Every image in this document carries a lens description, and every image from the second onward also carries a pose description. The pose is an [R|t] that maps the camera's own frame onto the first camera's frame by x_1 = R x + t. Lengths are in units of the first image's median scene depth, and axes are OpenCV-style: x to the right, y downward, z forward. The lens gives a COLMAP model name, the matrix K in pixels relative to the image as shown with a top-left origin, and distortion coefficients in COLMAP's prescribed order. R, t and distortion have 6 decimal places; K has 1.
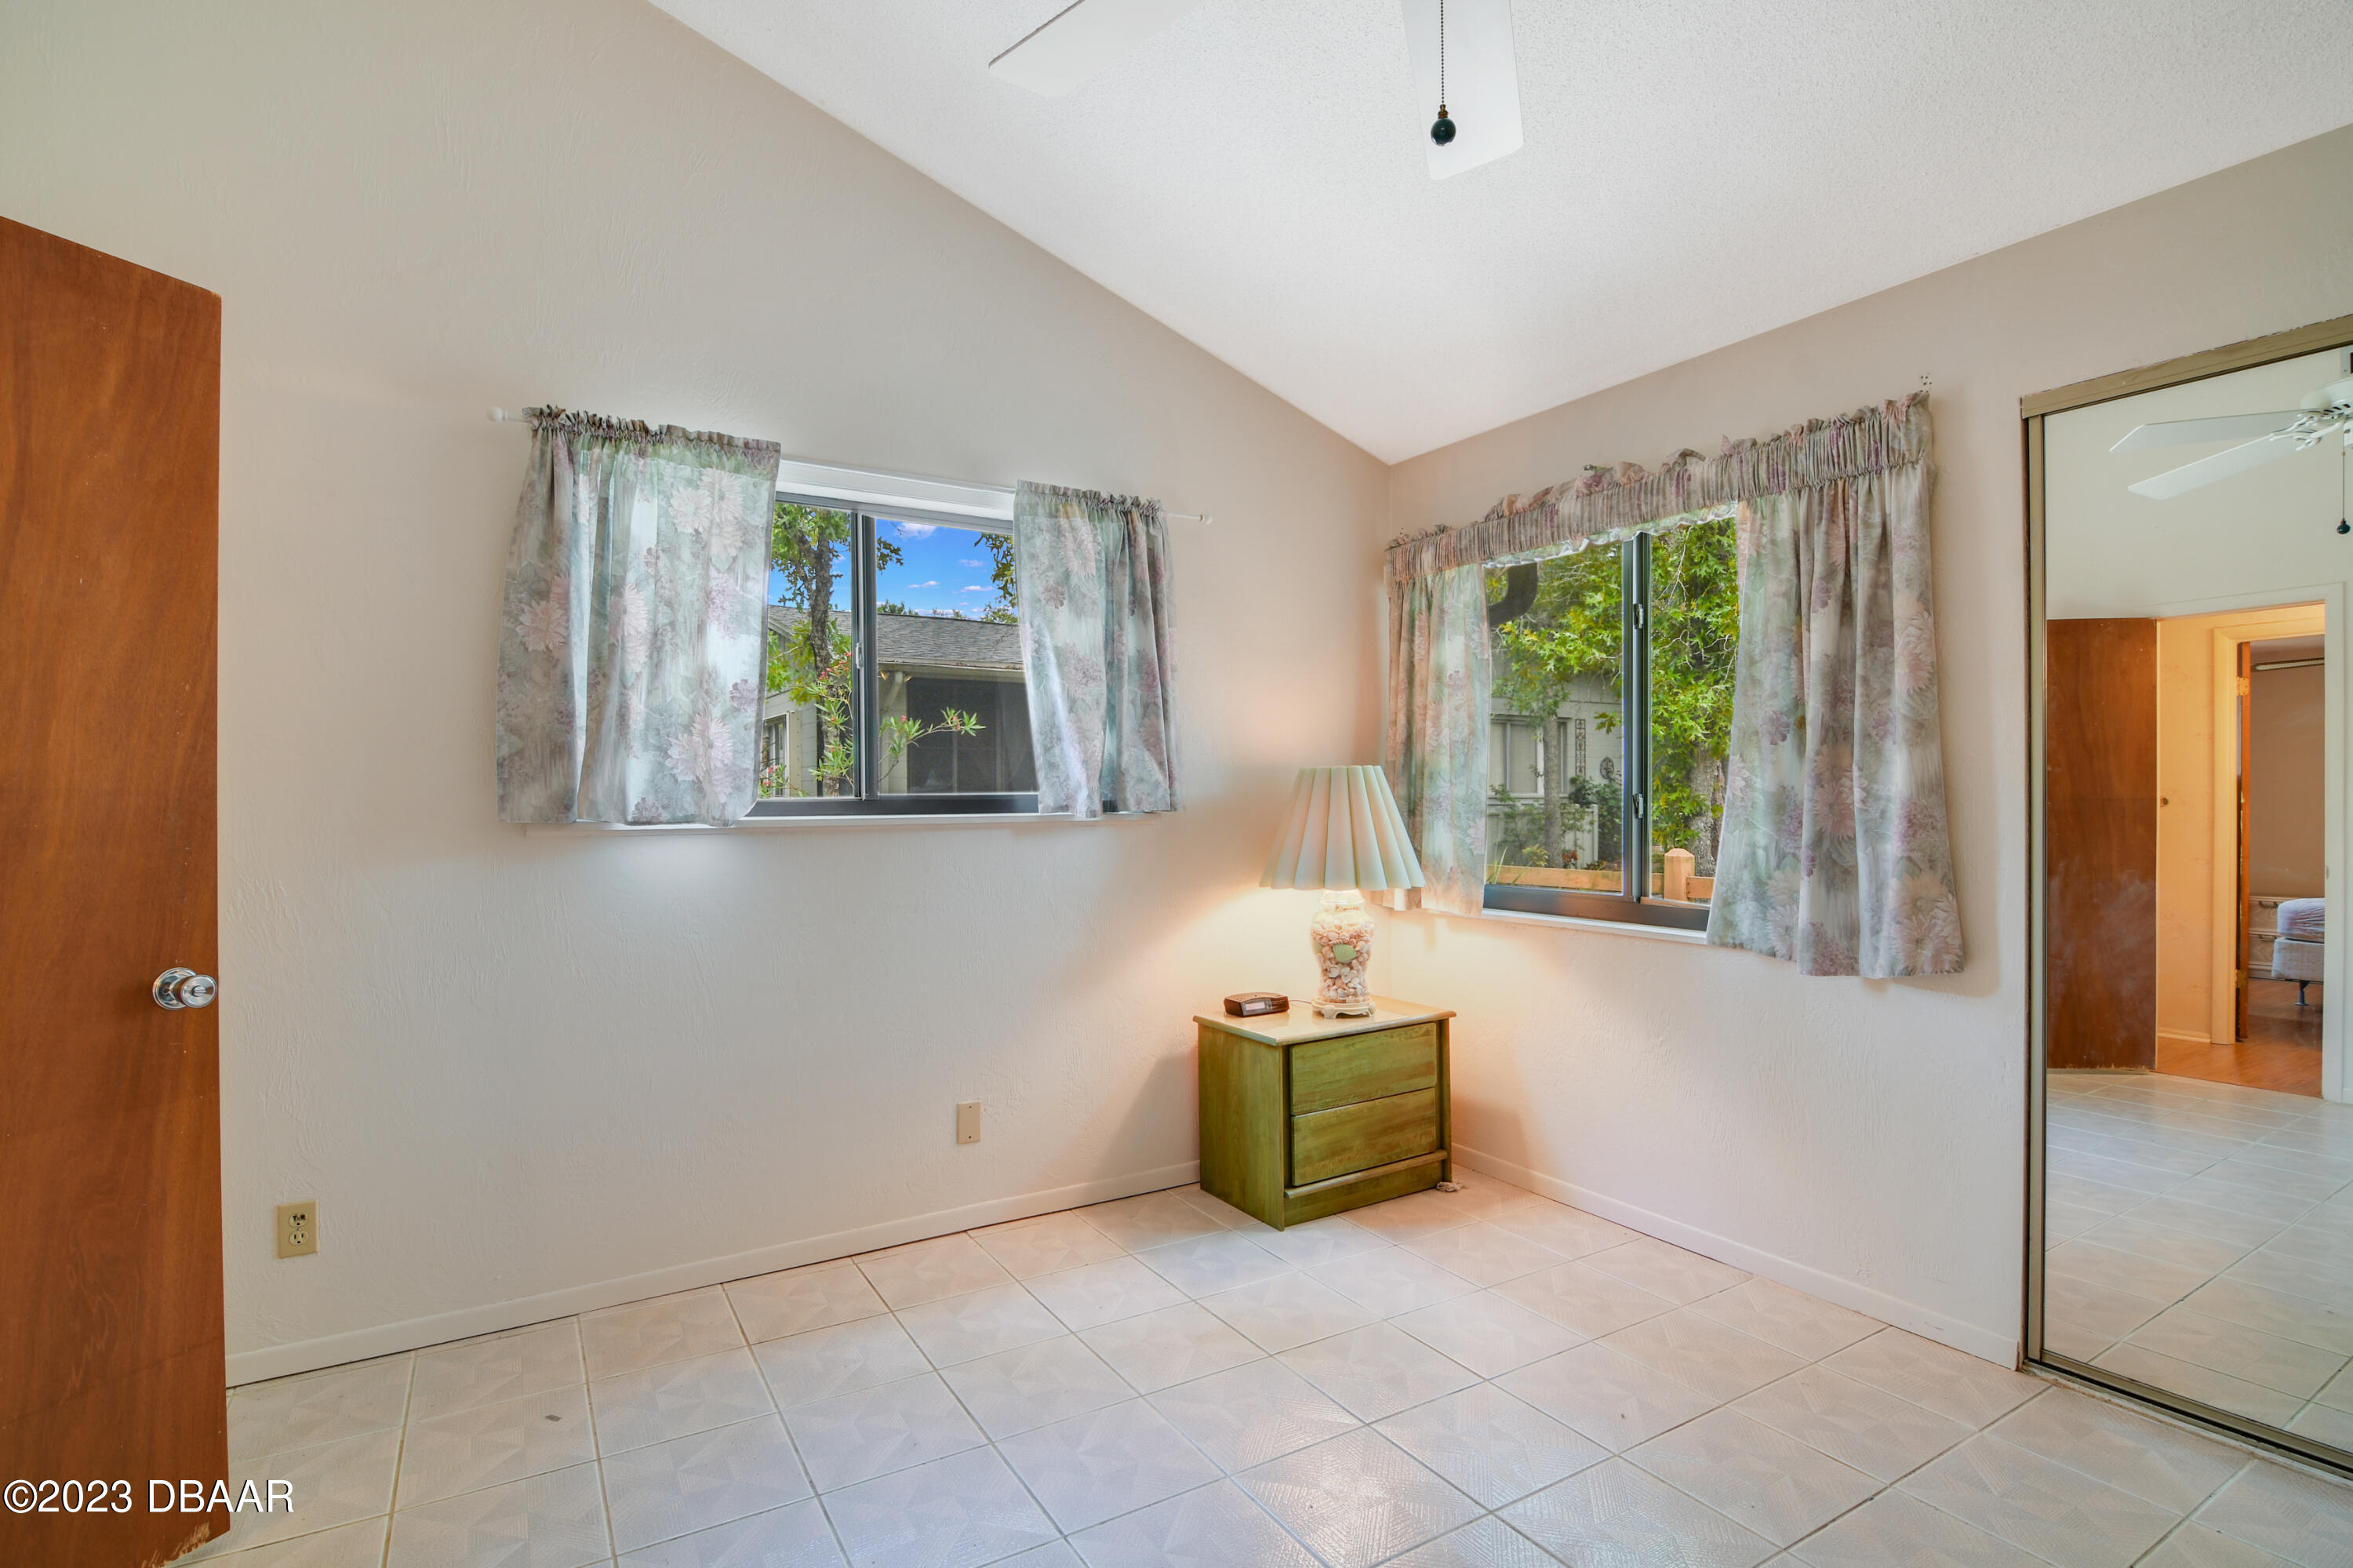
lens RADIAL K [[1128.1, 0, 1176.4], [0, 1128.1, 800.5], [0, 0, 1]] dist [0.000222, -0.016041]
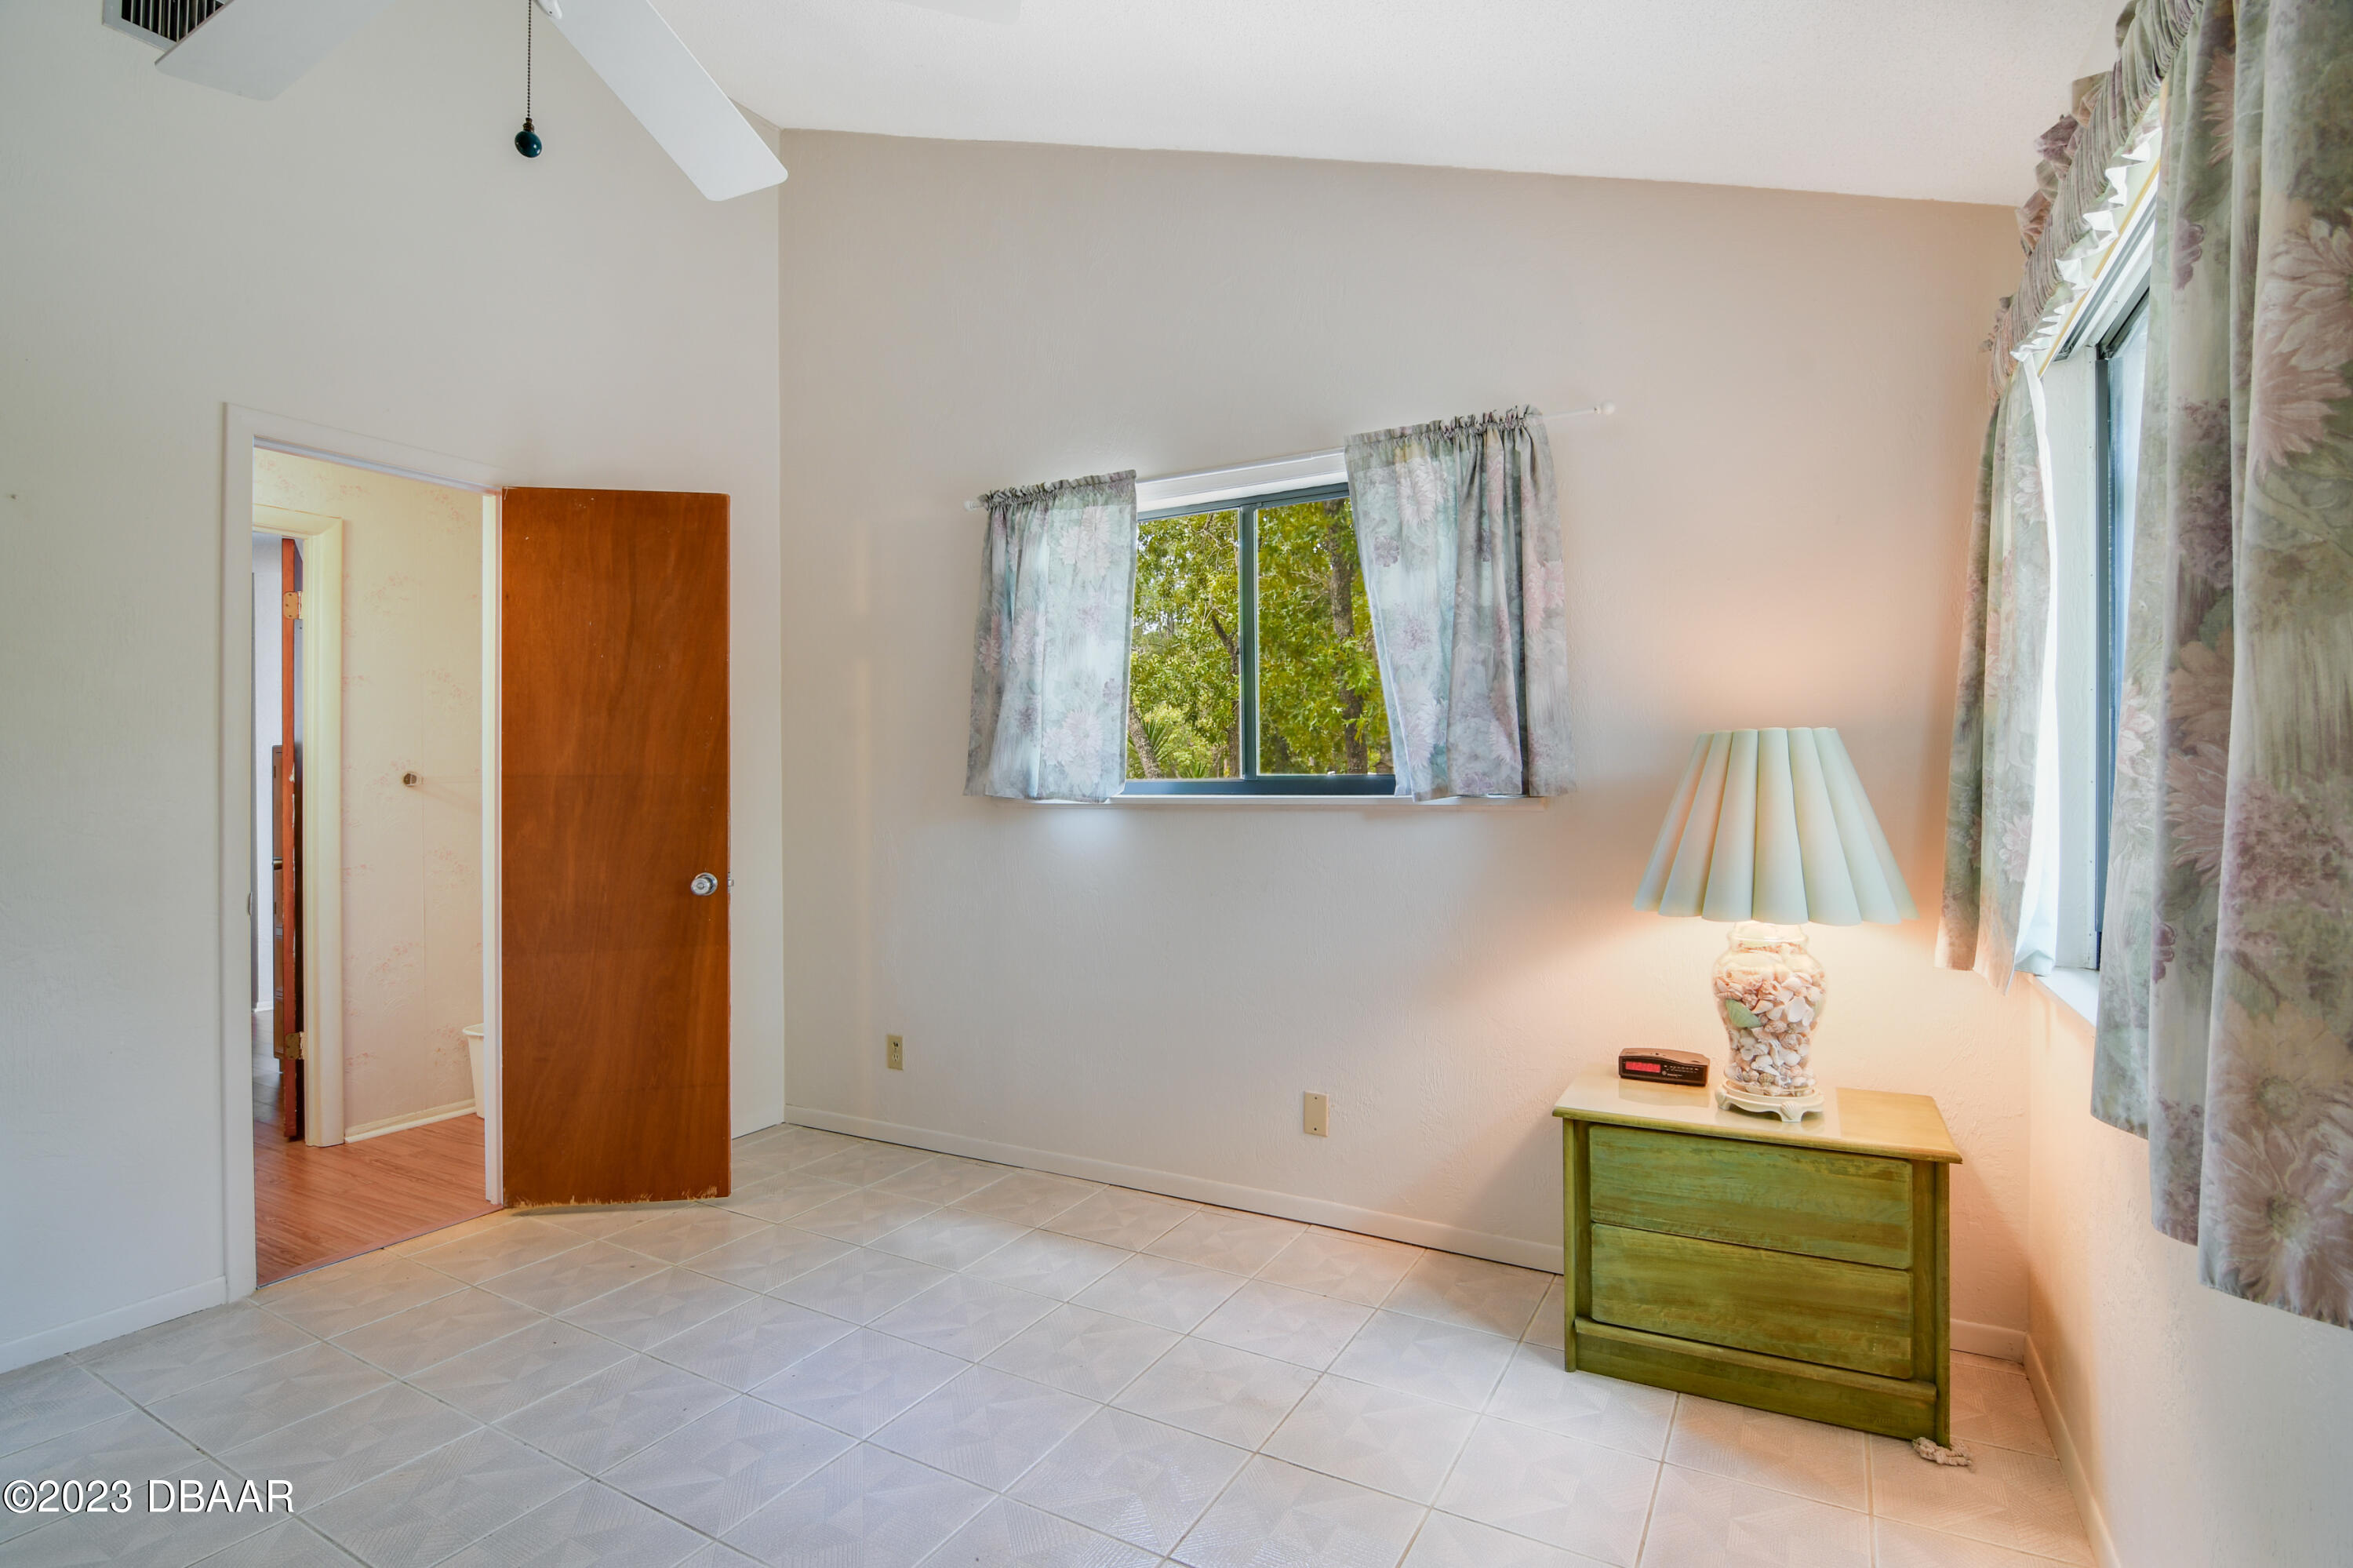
lens RADIAL K [[1126.7, 0, 1176.5], [0, 1126.7, 784.0], [0, 0, 1]] dist [-0.001204, -0.016353]
pose [[0.495904, 0.004486, -0.868365, 0.595739], [-0.000410, 0.999988, 0.004932, -0.002396], [0.868377, -0.002090, 0.495900, 0.417870]]
